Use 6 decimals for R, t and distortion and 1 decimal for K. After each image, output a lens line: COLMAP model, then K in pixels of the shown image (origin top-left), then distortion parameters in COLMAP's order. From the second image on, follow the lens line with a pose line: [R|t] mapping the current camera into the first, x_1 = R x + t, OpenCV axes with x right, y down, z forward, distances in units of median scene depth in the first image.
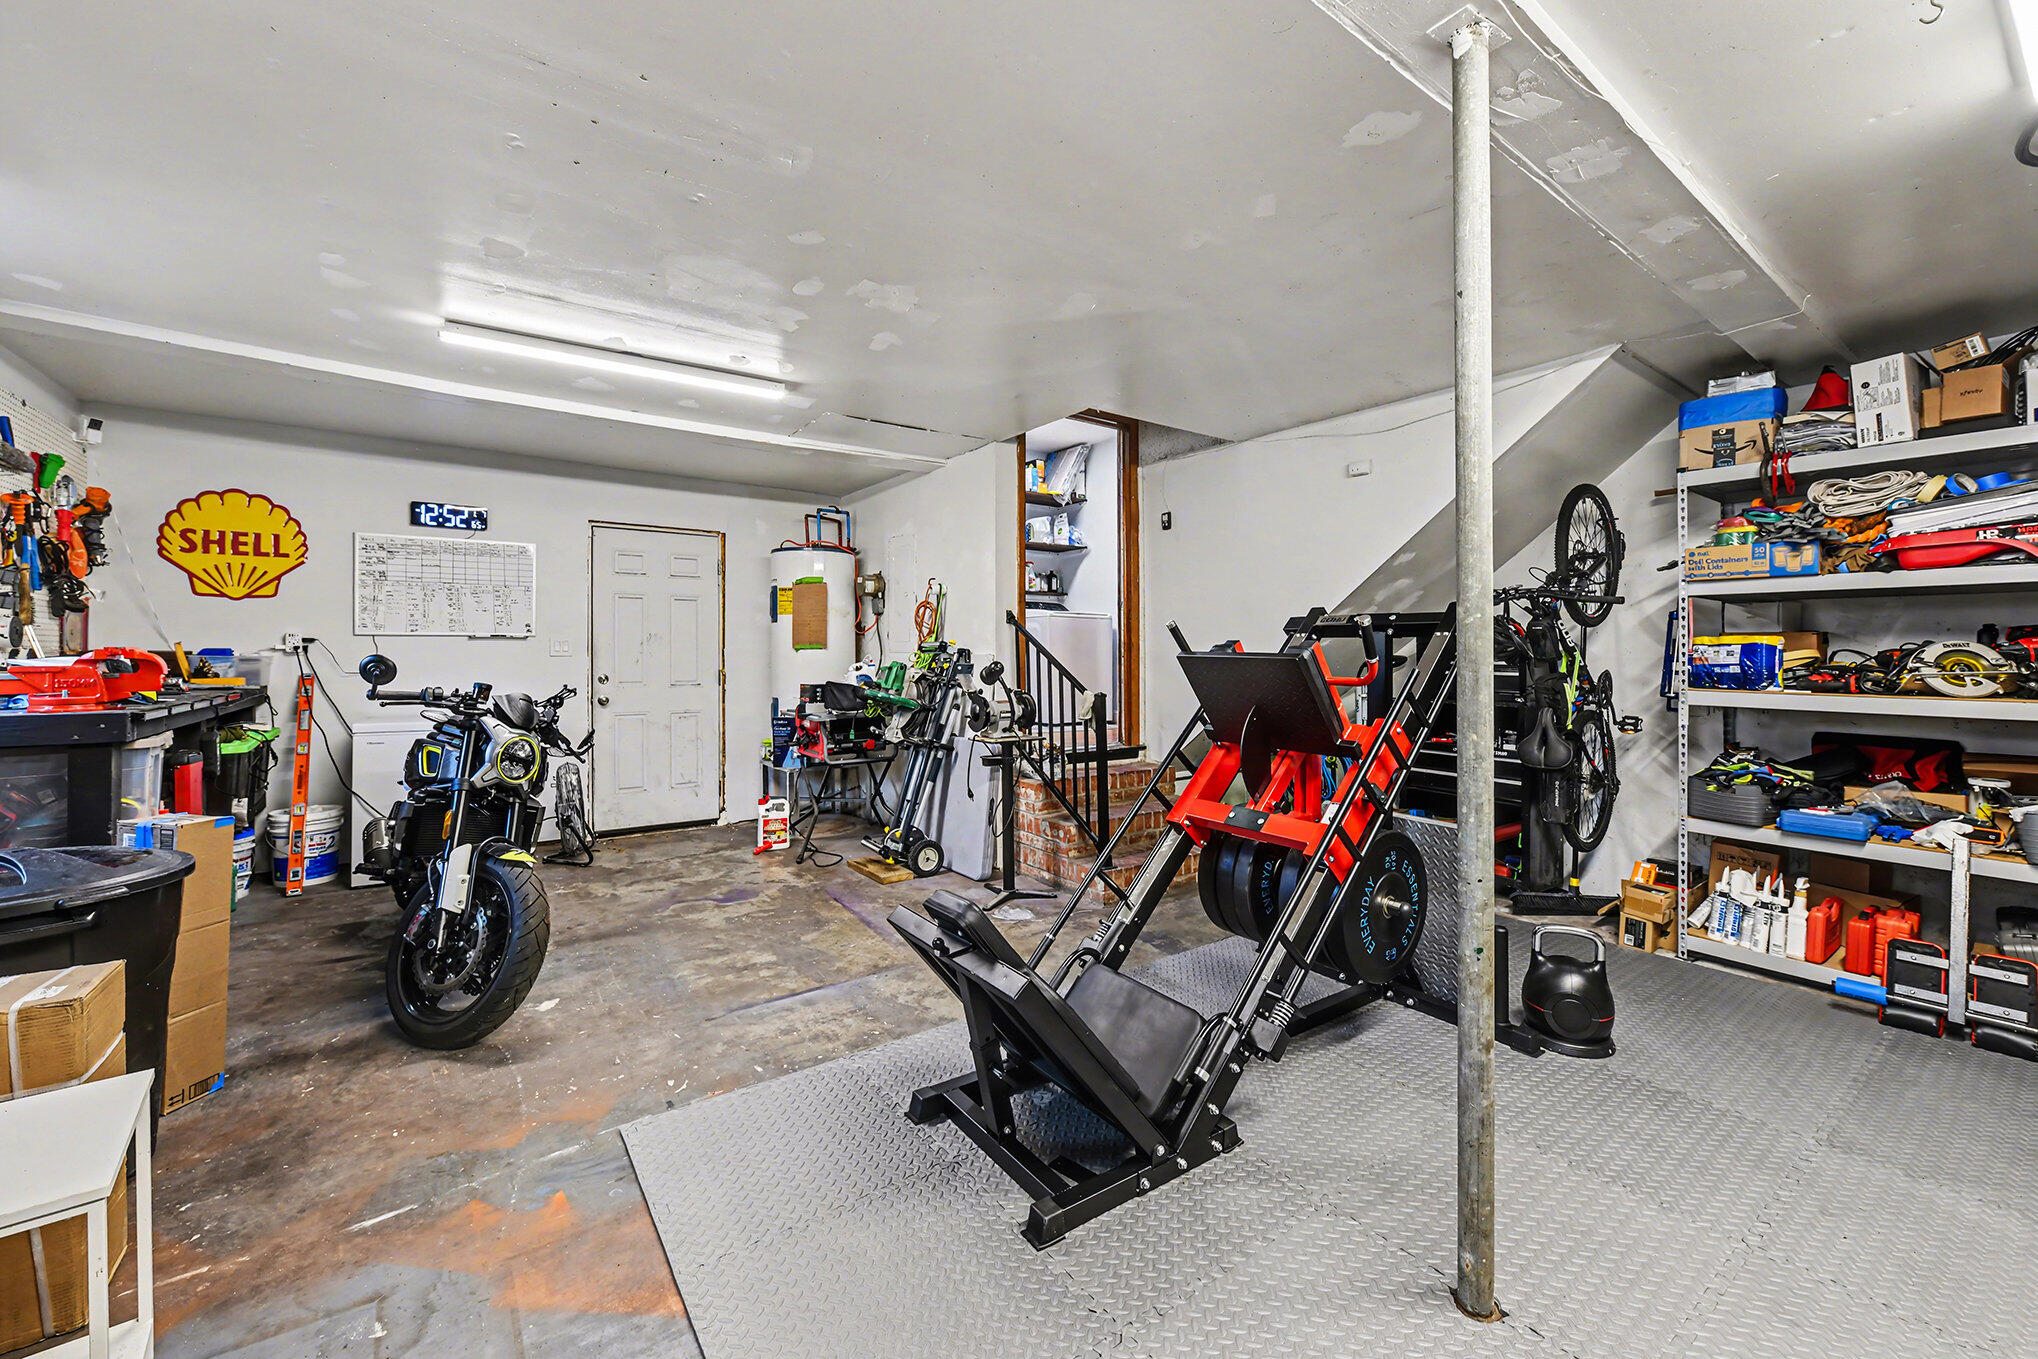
lens RADIAL K [[808.6, 0, 1025.3], [0, 808.6, 664.2], [0, 0, 1]] dist [-0.002447, -0.000176]
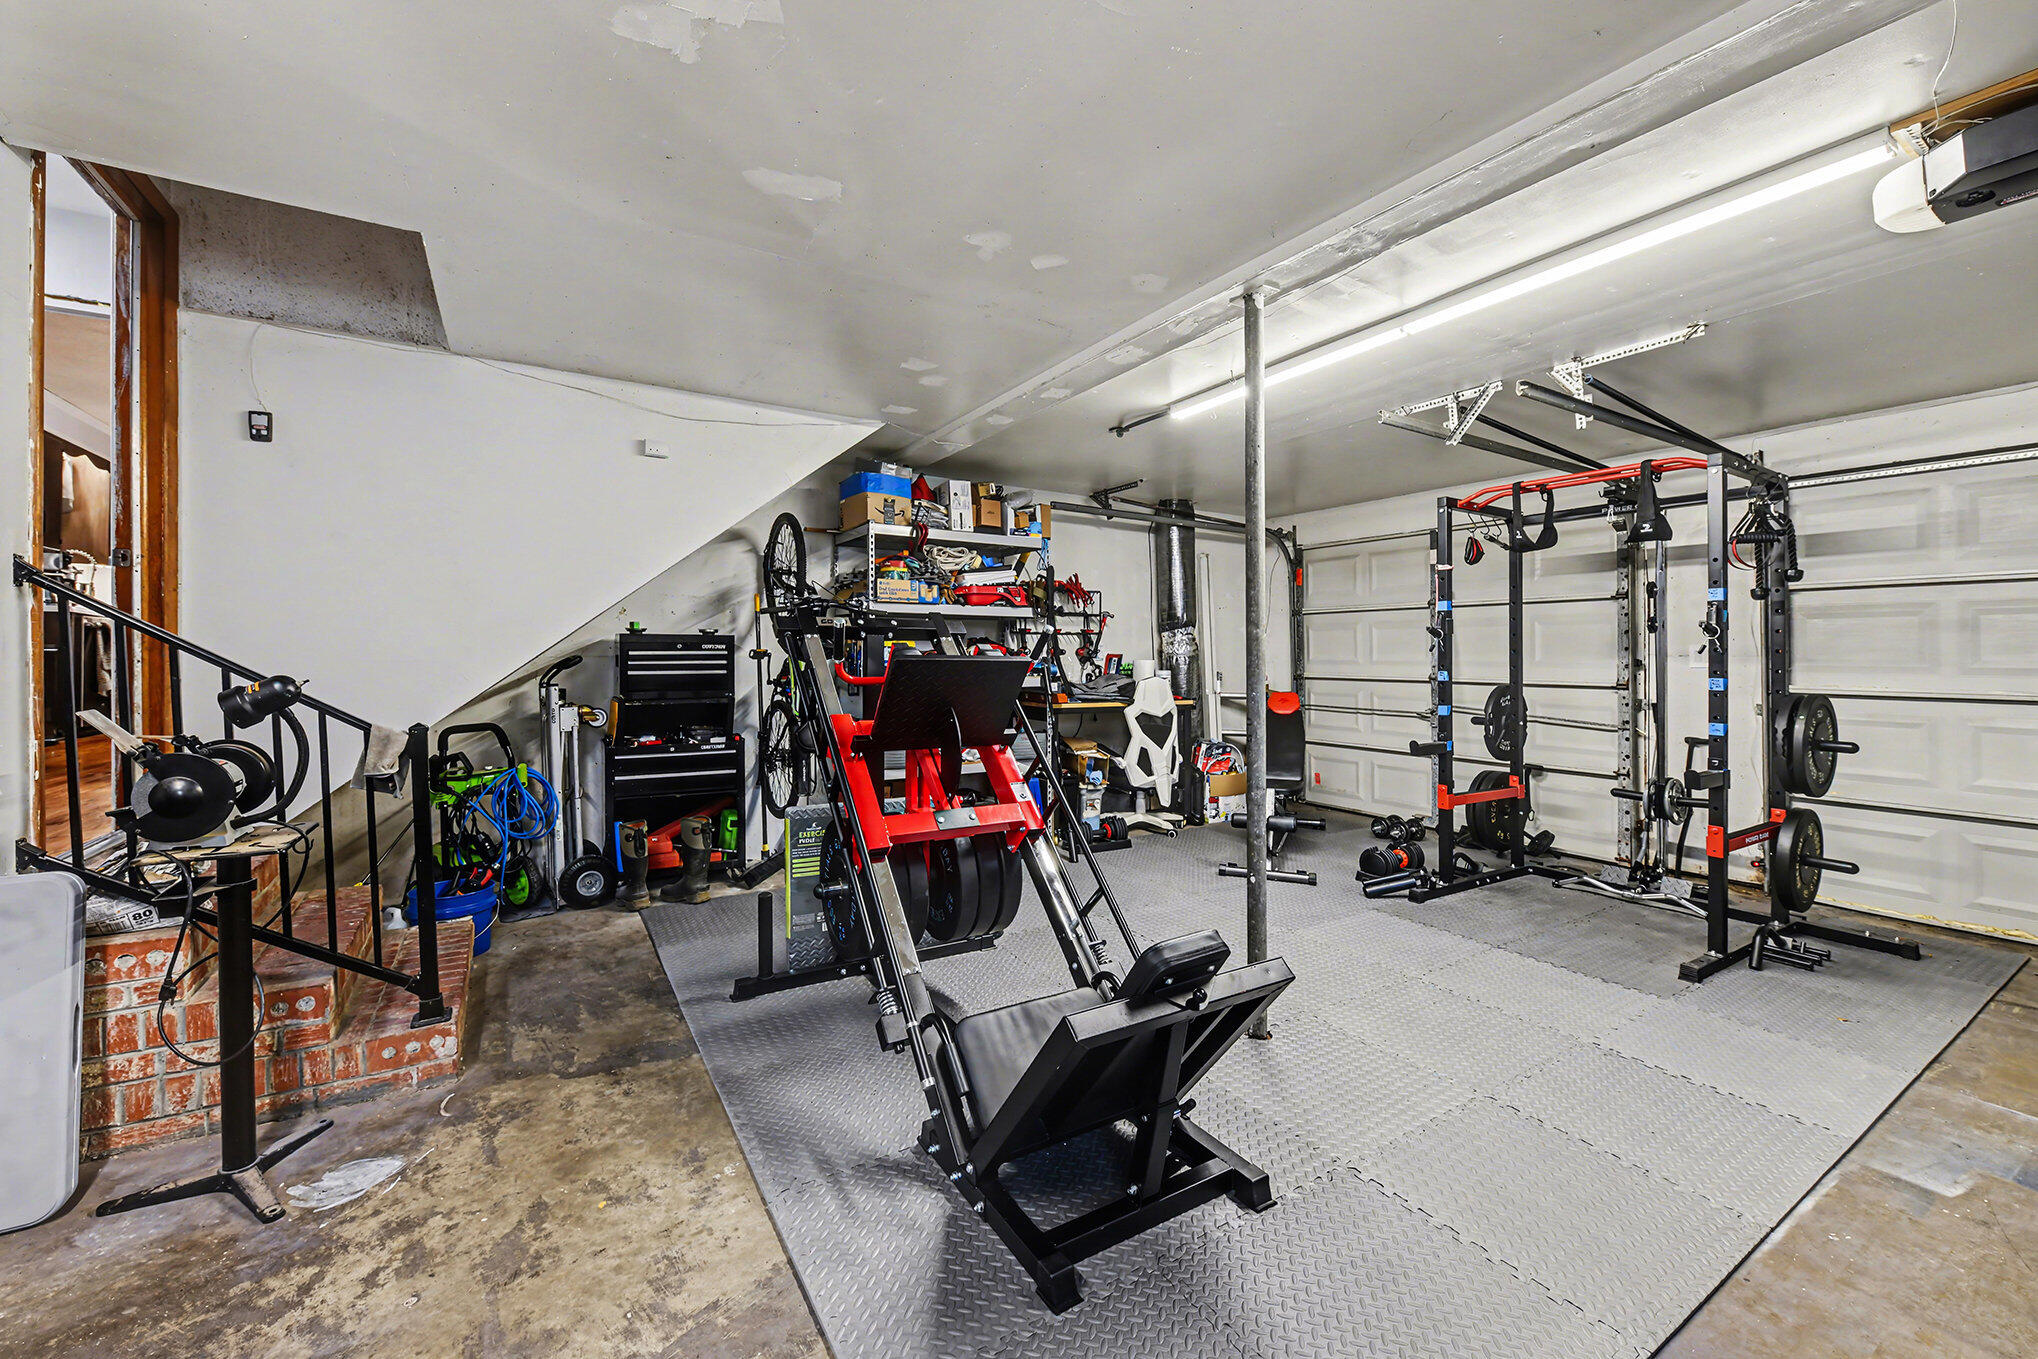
lens RADIAL K [[808.6, 0, 1024.7], [0, 808.6, 660.6], [0, 0, 1]] dist [-0.002447, -0.000176]
pose [[0.075097, -0.010930, 0.997116, -0.595770], [0.016889, 0.999810, 0.009687, -0.010846], [-0.997033, 0.016113, 0.075267, 0.683814]]
